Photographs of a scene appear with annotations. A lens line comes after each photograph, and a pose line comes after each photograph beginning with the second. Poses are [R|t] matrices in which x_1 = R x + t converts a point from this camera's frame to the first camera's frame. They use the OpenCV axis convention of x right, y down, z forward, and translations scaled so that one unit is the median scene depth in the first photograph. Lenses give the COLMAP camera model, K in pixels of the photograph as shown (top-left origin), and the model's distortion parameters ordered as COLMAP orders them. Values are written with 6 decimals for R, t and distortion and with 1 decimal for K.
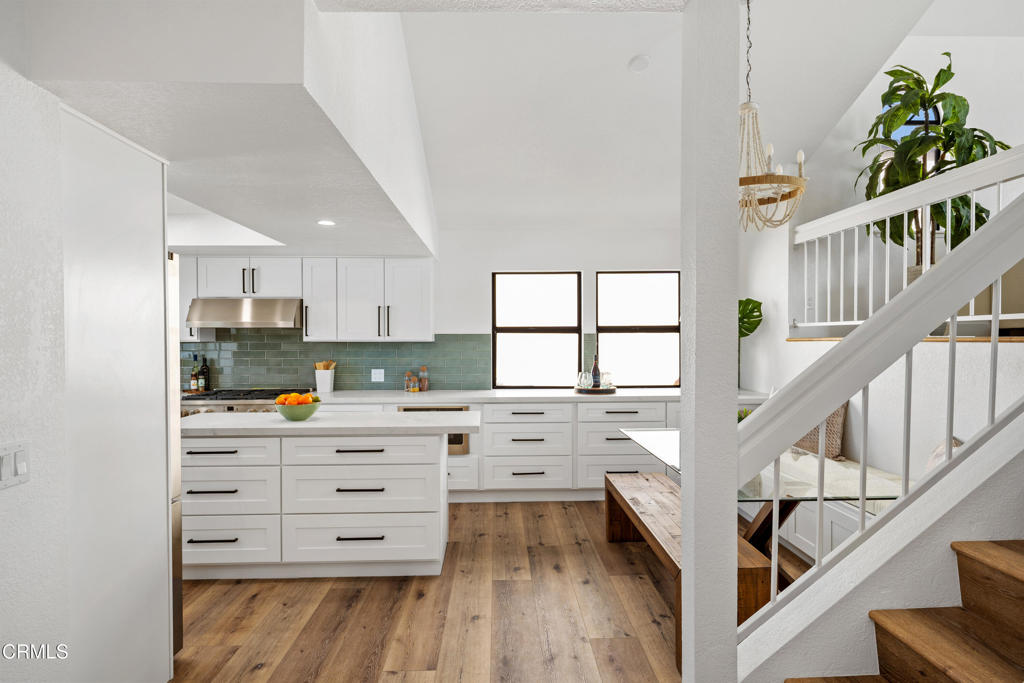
lens RADIAL K [[566.4, 0, 512.0], [0, 566.4, 341.5], [0, 0, 1]] dist [-0.001636, -0.000512]
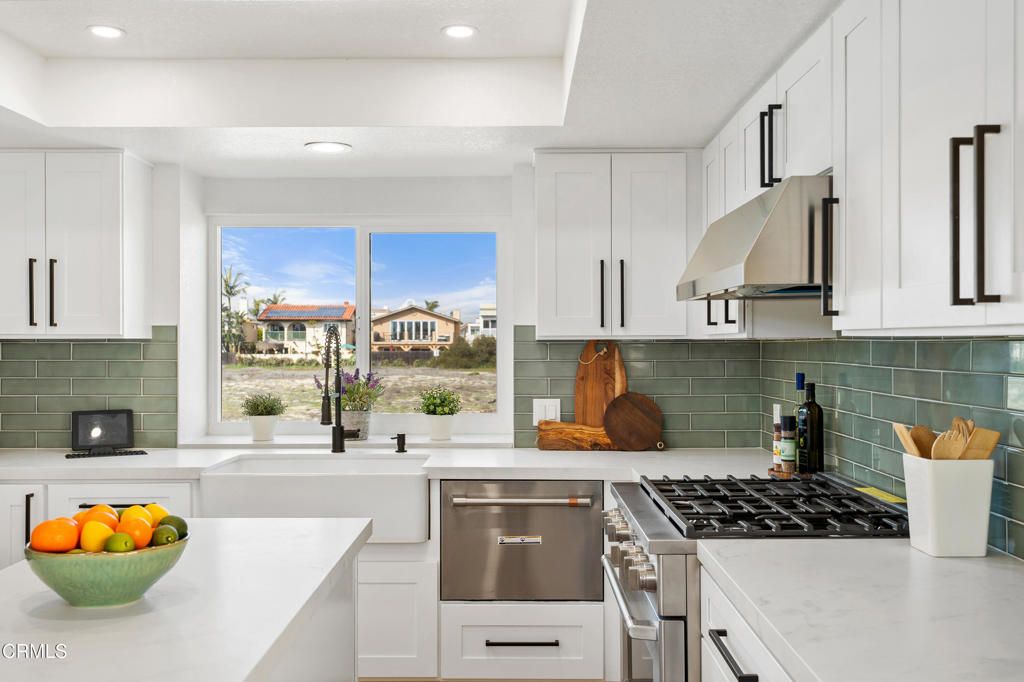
lens RADIAL K [[936.4, 0, 512.0], [0, 936.4, 341.0], [0, 0, 1]] dist [0.000583, 0.005427]
pose [[-0.037248, 0.003321, -0.999301, 0.072866], [-0.004981, 0.999981, 0.003509, 0.001057], [0.999294, 0.005109, -0.037230, 0.917704]]
